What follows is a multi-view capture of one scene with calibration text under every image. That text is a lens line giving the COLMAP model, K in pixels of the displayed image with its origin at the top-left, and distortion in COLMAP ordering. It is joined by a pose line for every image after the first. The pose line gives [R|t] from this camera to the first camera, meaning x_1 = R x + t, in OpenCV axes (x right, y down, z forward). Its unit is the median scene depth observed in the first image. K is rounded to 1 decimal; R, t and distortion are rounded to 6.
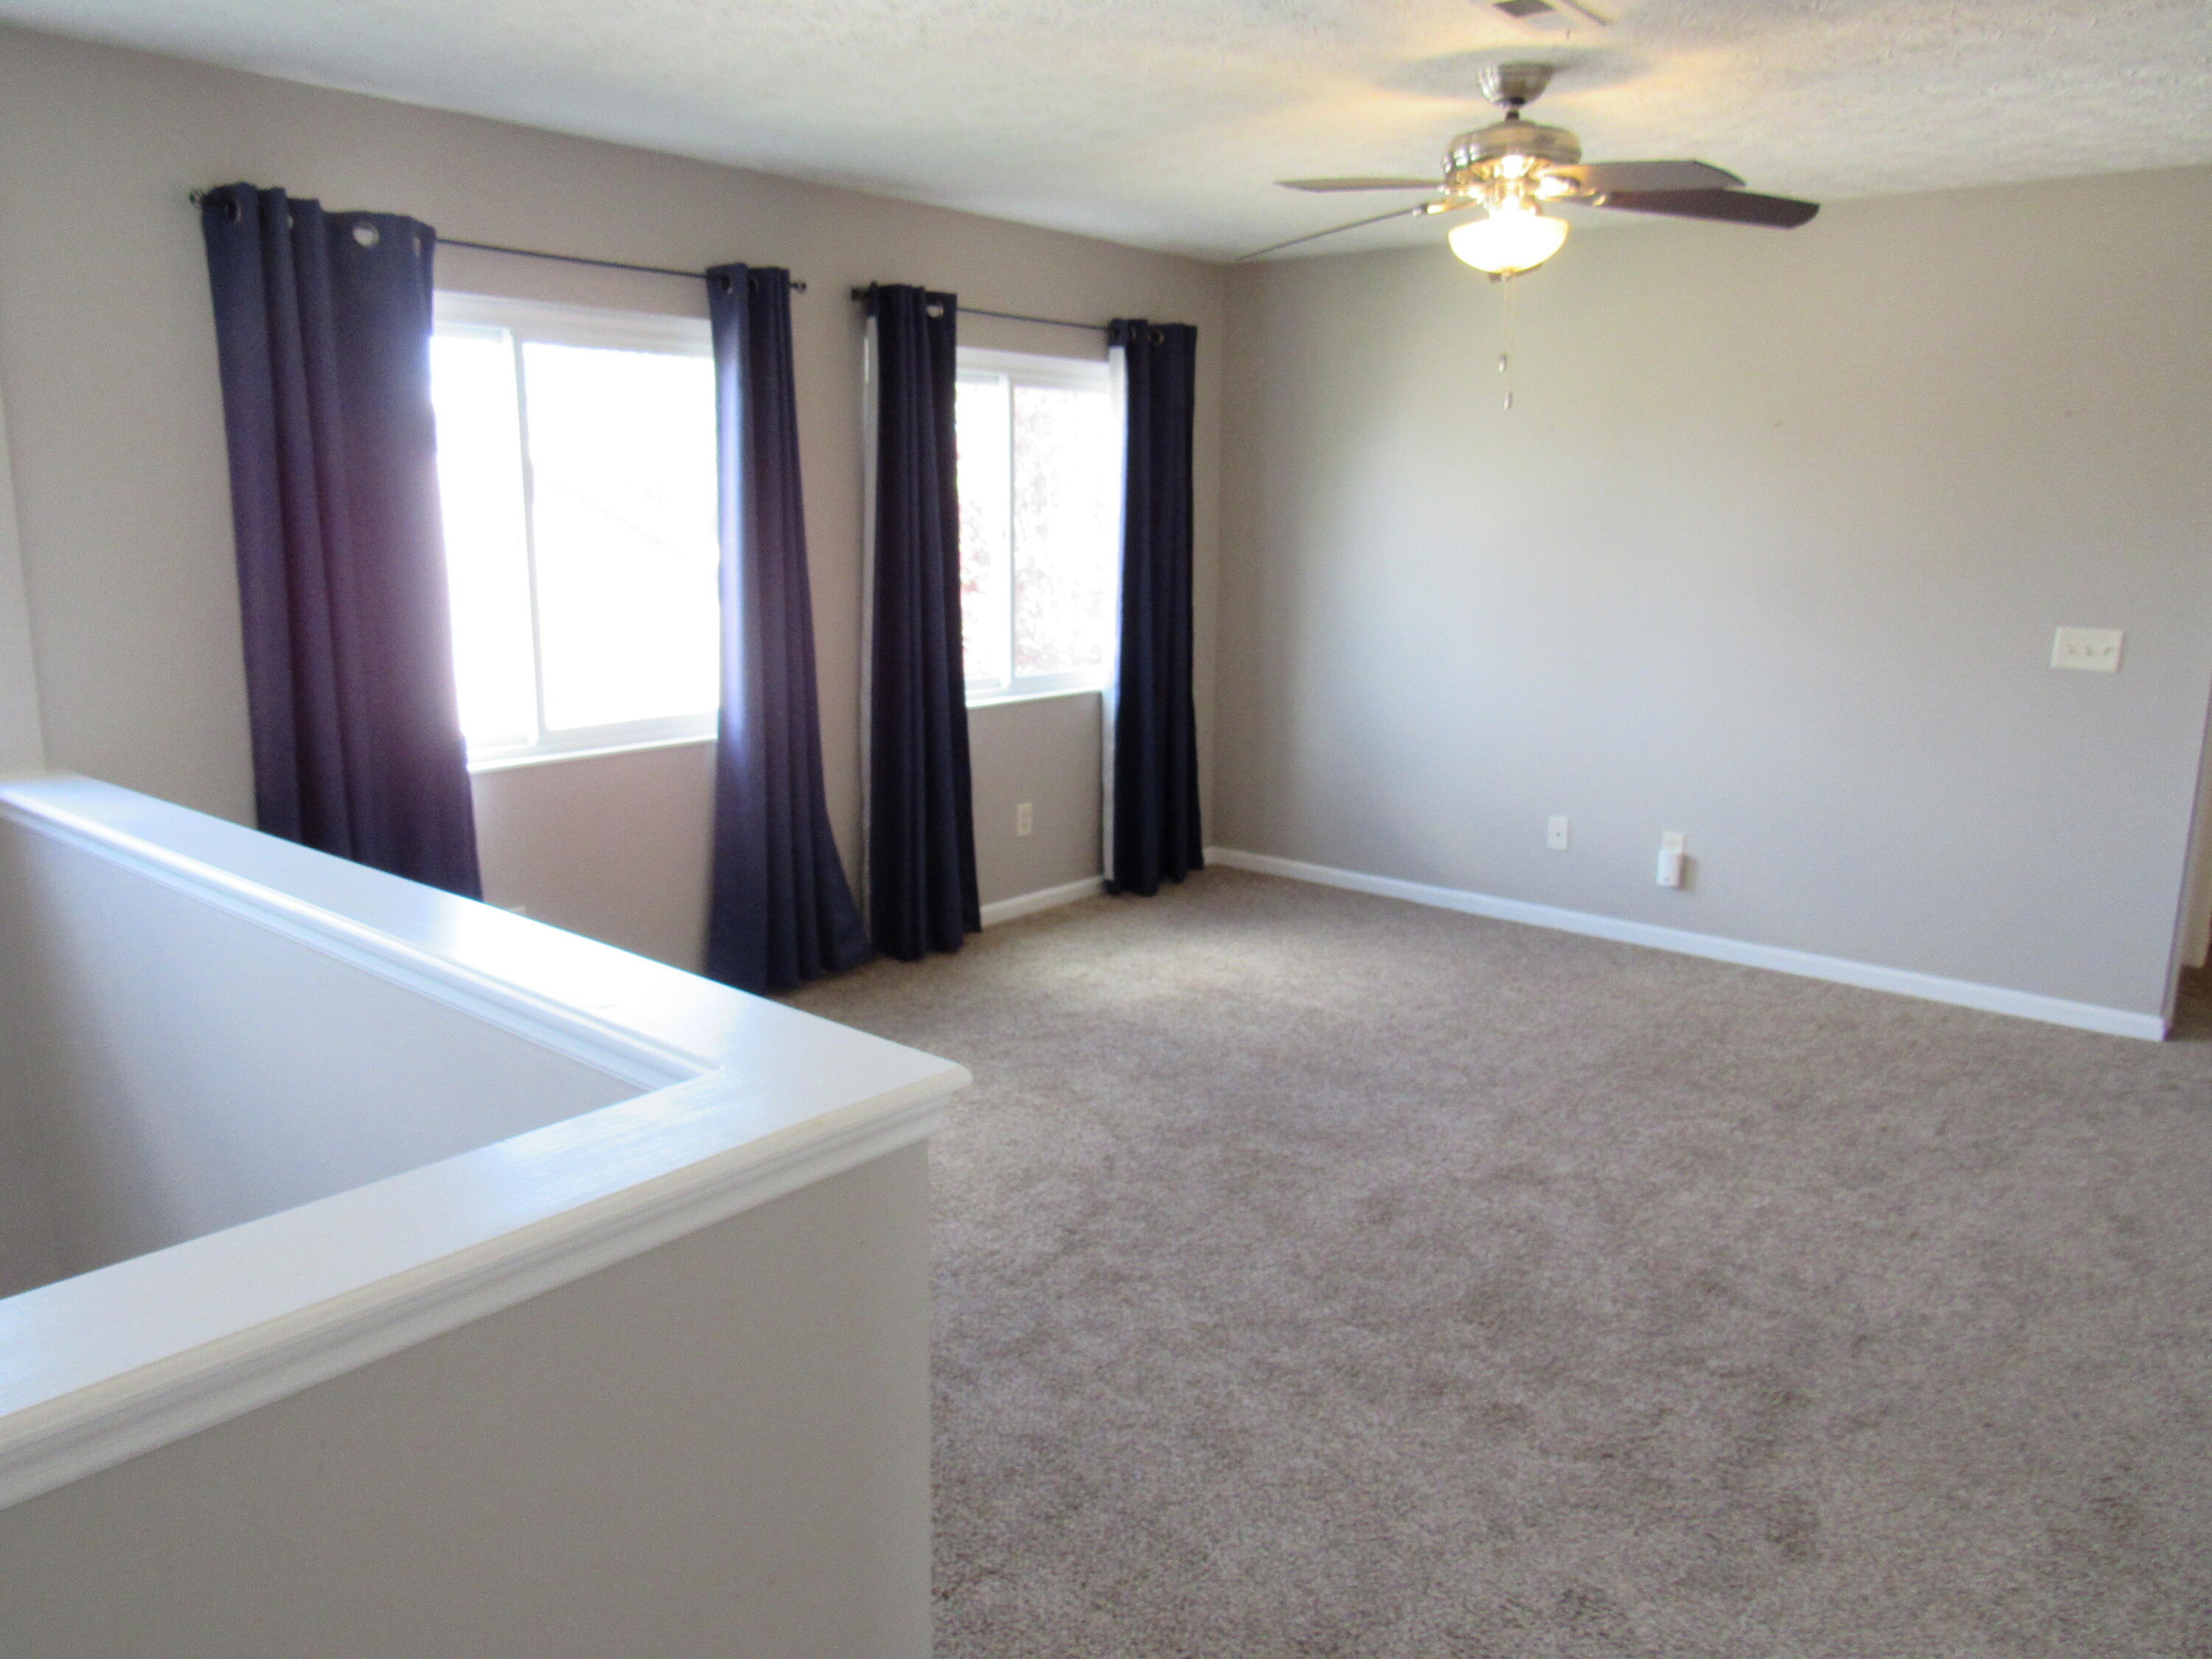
lens RADIAL K [[1607.0, 0, 1113.3], [0, 1607.0, 828.8], [0, 0, 1]] dist [-0.024366, 0.006110]
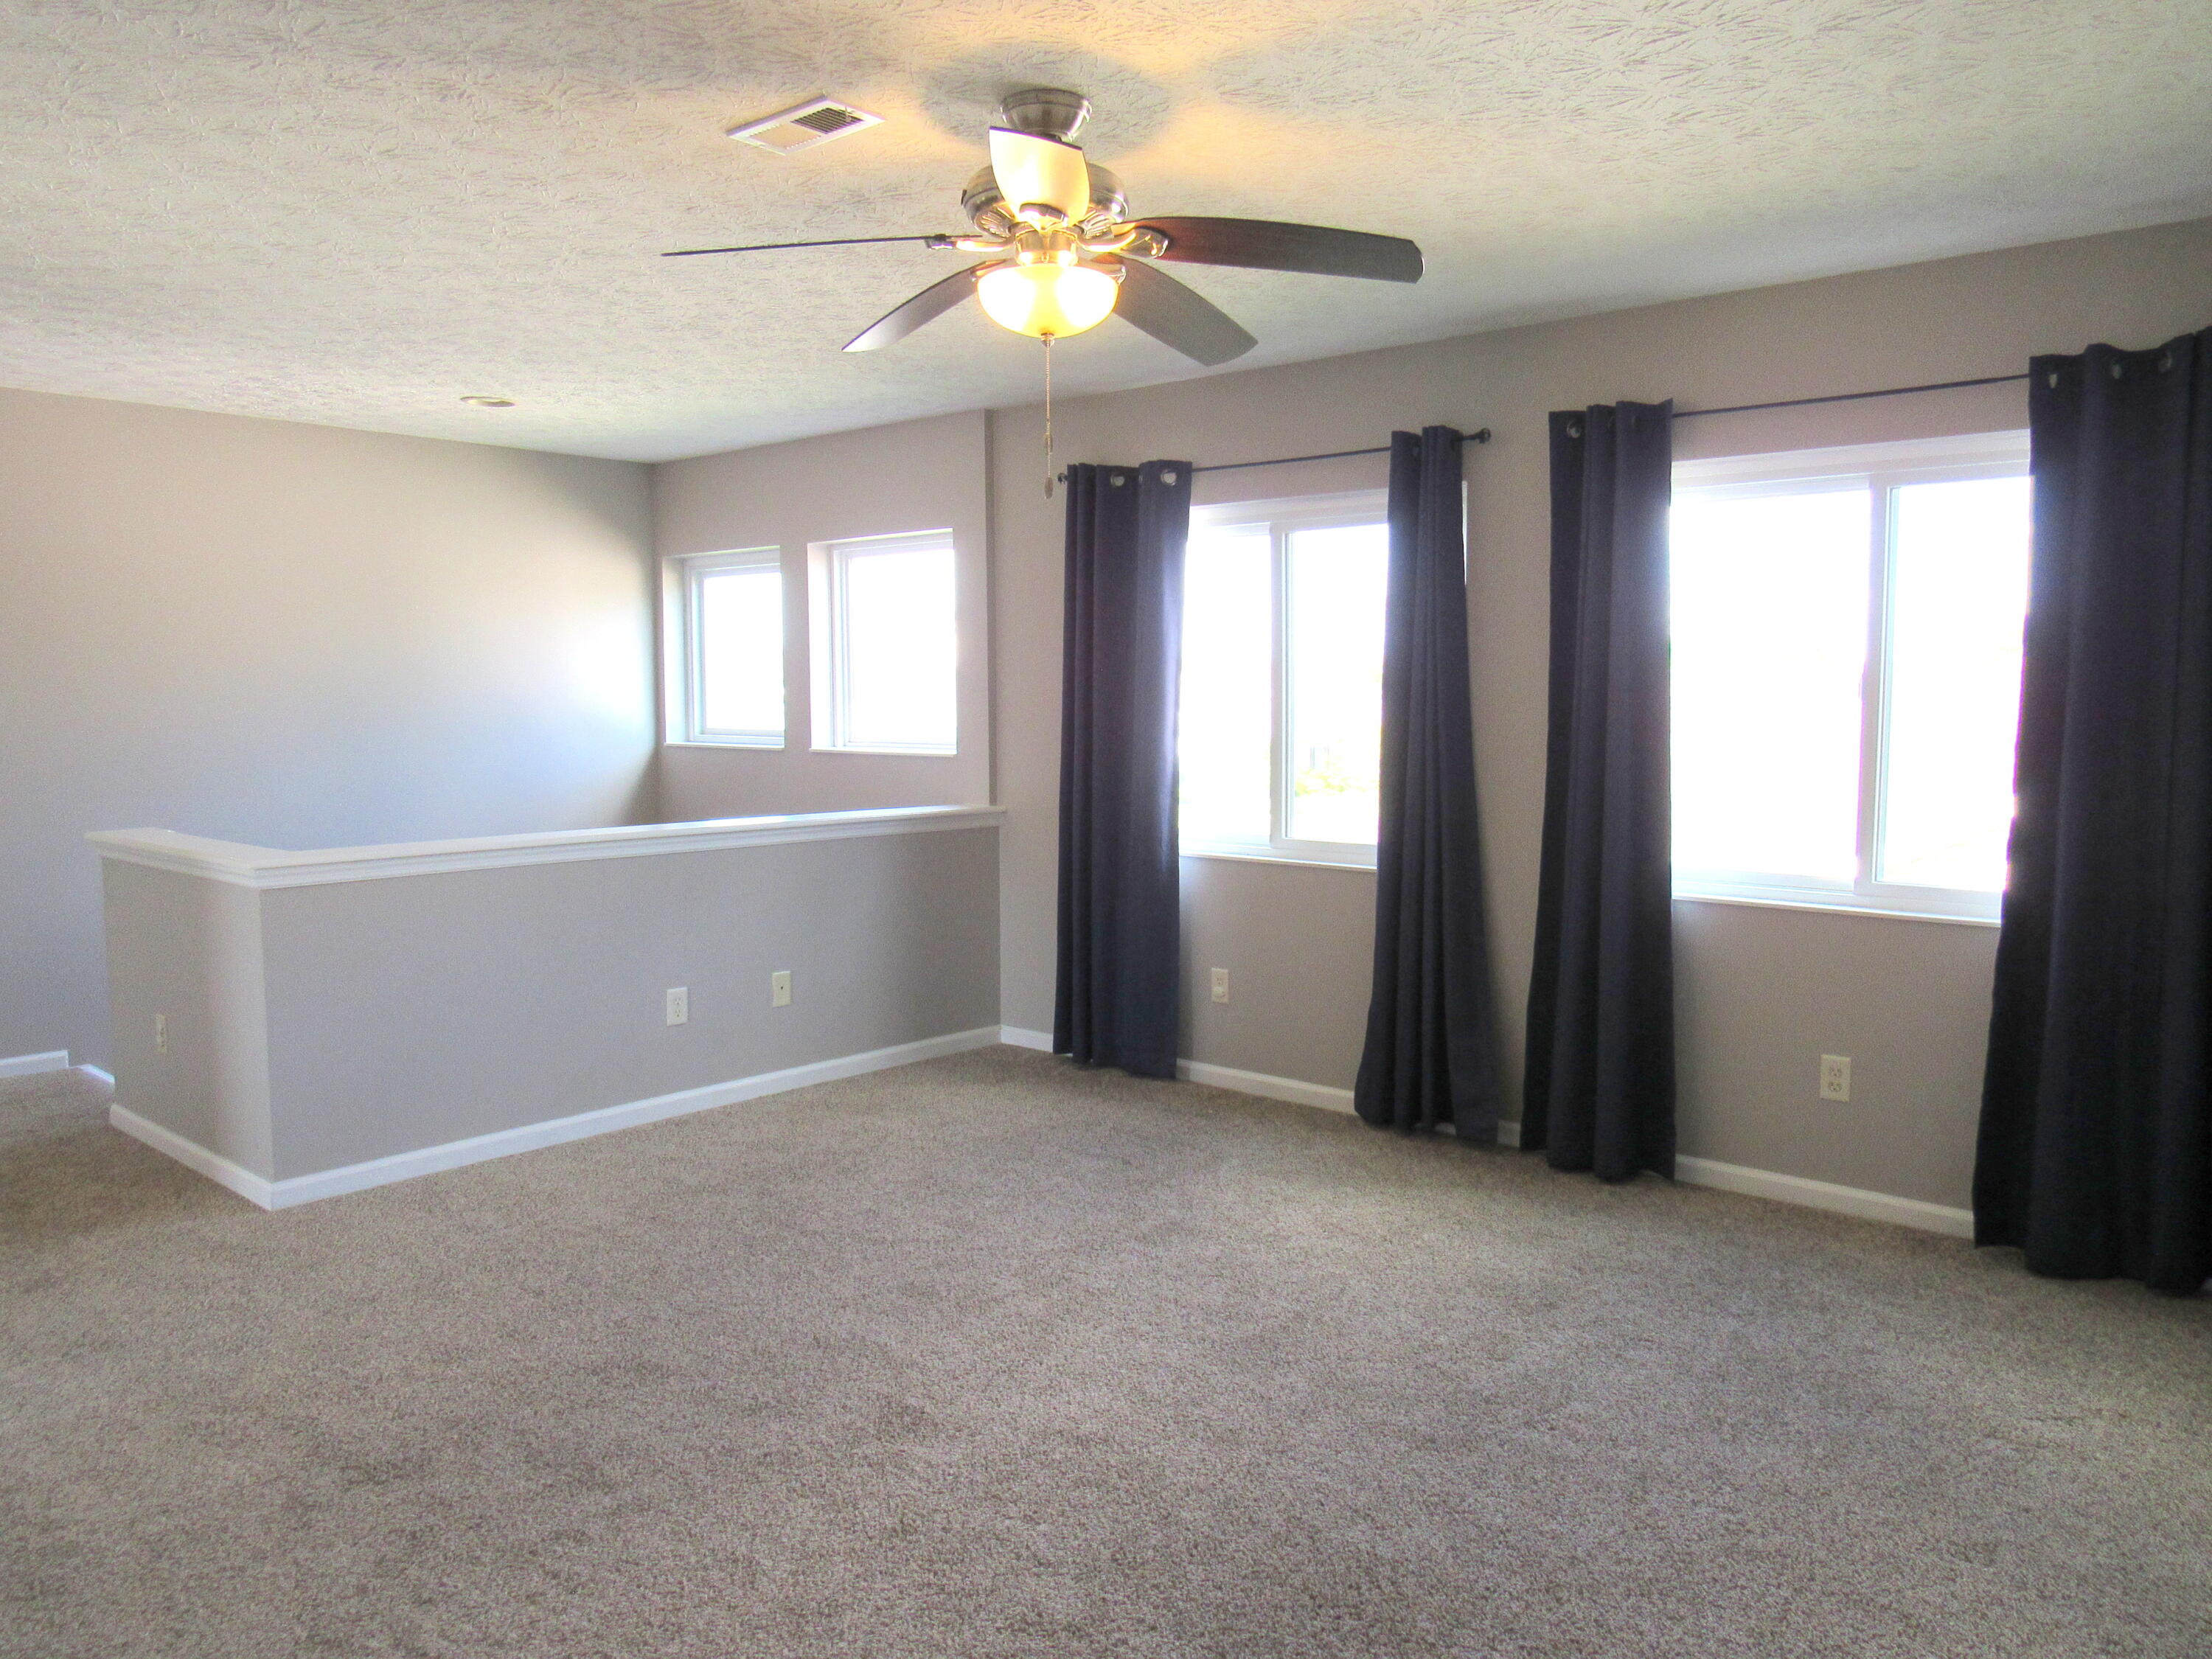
lens RADIAL K [[1607.0, 0, 1118.7], [0, 1607.0, 825.7], [0, 0, 1]] dist [-0.024366, 0.006110]
pose [[-0.017041, 0.086002, -0.996149, 0.921008], [-0.202873, 0.975273, 0.087670, -0.159350], [0.979057, 0.203586, 0.000828, 0.912085]]
